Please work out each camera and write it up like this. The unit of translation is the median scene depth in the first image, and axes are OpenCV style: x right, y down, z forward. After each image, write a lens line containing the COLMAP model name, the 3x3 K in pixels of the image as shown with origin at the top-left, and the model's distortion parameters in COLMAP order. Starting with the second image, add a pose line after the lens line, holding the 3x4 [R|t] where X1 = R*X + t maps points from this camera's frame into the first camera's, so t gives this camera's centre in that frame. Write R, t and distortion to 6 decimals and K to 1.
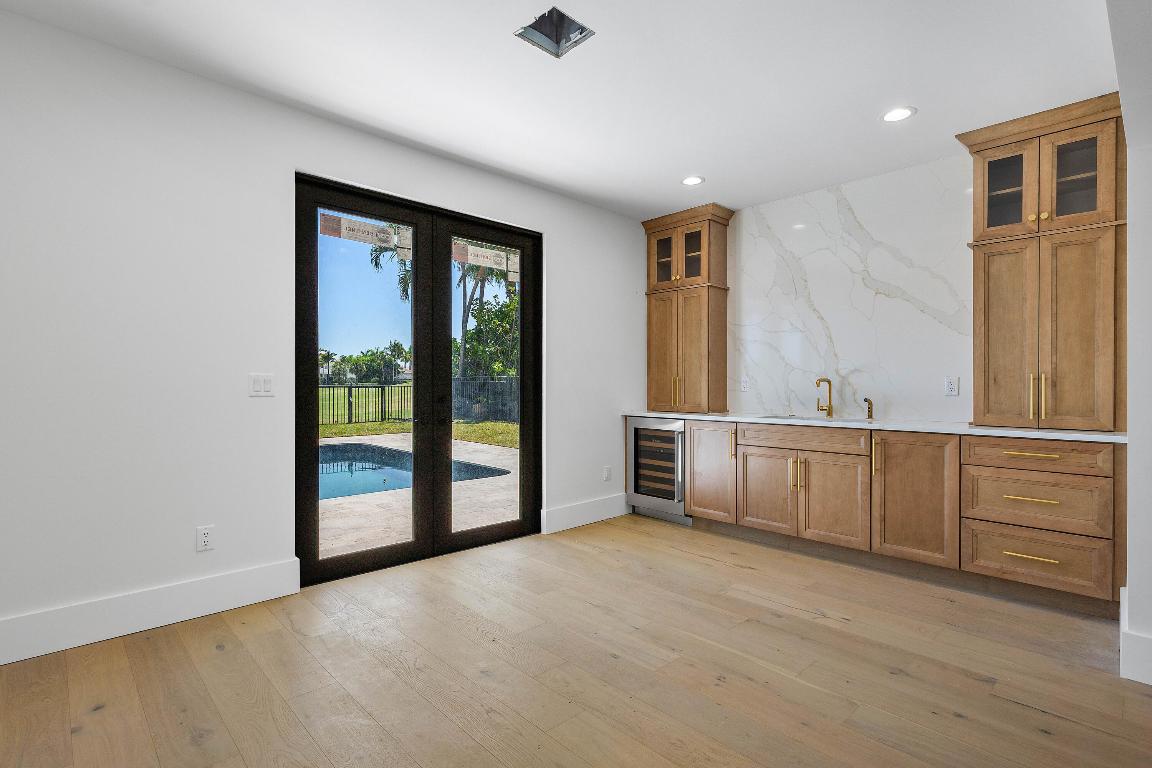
lens RADIAL K [[571.6, 0, 579.9], [0, 571.6, 385.4], [0, 0, 1]] dist [-0.000938, 0.000384]
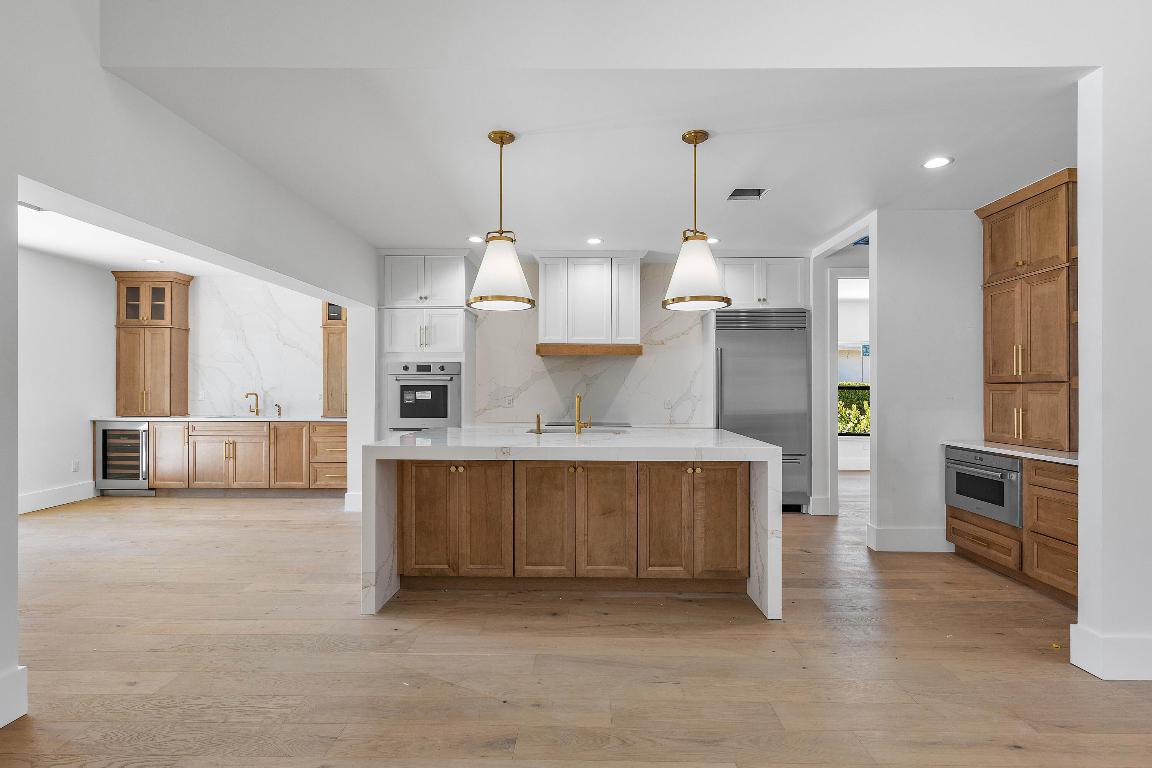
lens RADIAL K [[571.6, 0, 593.7], [0, 571.6, 385.0], [0, 0, 1]] dist [-0.000938, 0.000384]
pose [[0.704667, 0.002880, 0.709532, -0.043762], [0.000662, 0.999989, -0.004716, -0.022983], [-0.709538, 0.003793, 0.704657, -0.769217]]
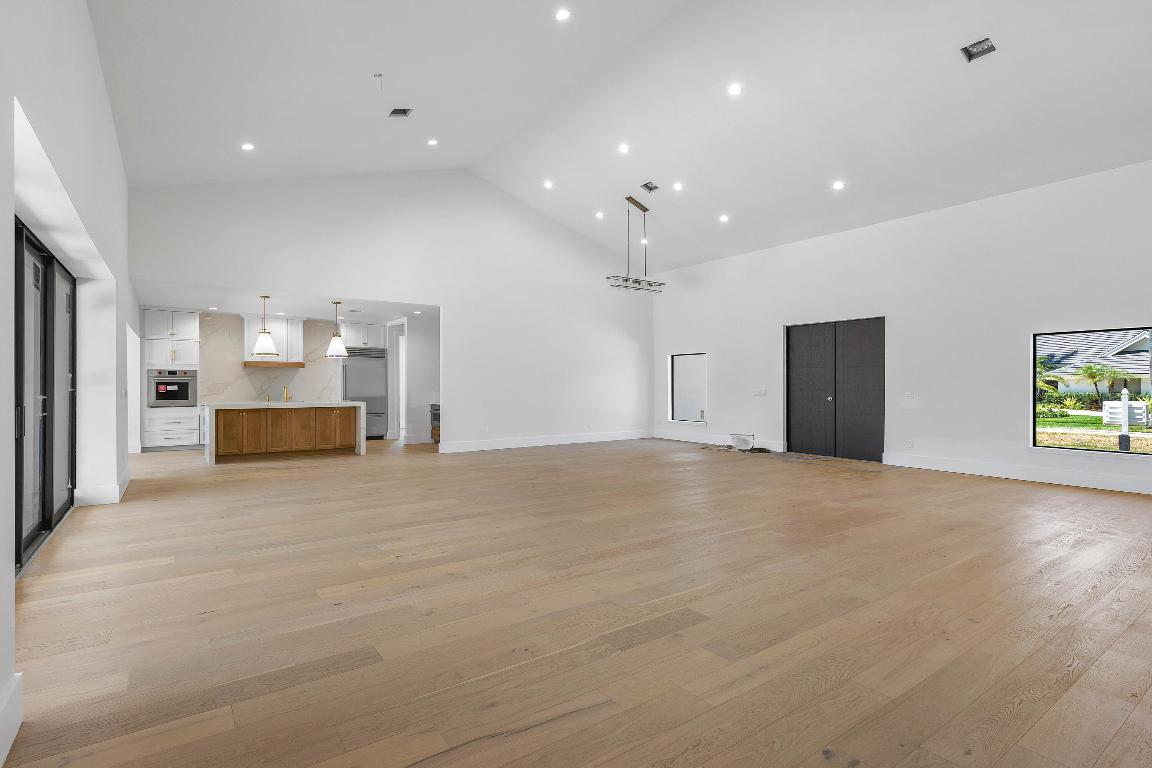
lens RADIAL K [[571.6, 0, 584.1], [0, 571.6, 391.1], [0, 0, 1]] dist [-0.000938, 0.000384]
pose [[0.164572, -0.012956, 0.986280, -1.394976], [0.001084, 0.999916, 0.012954, -0.021229], [-0.986364, -0.001062, 0.164572, -1.615655]]
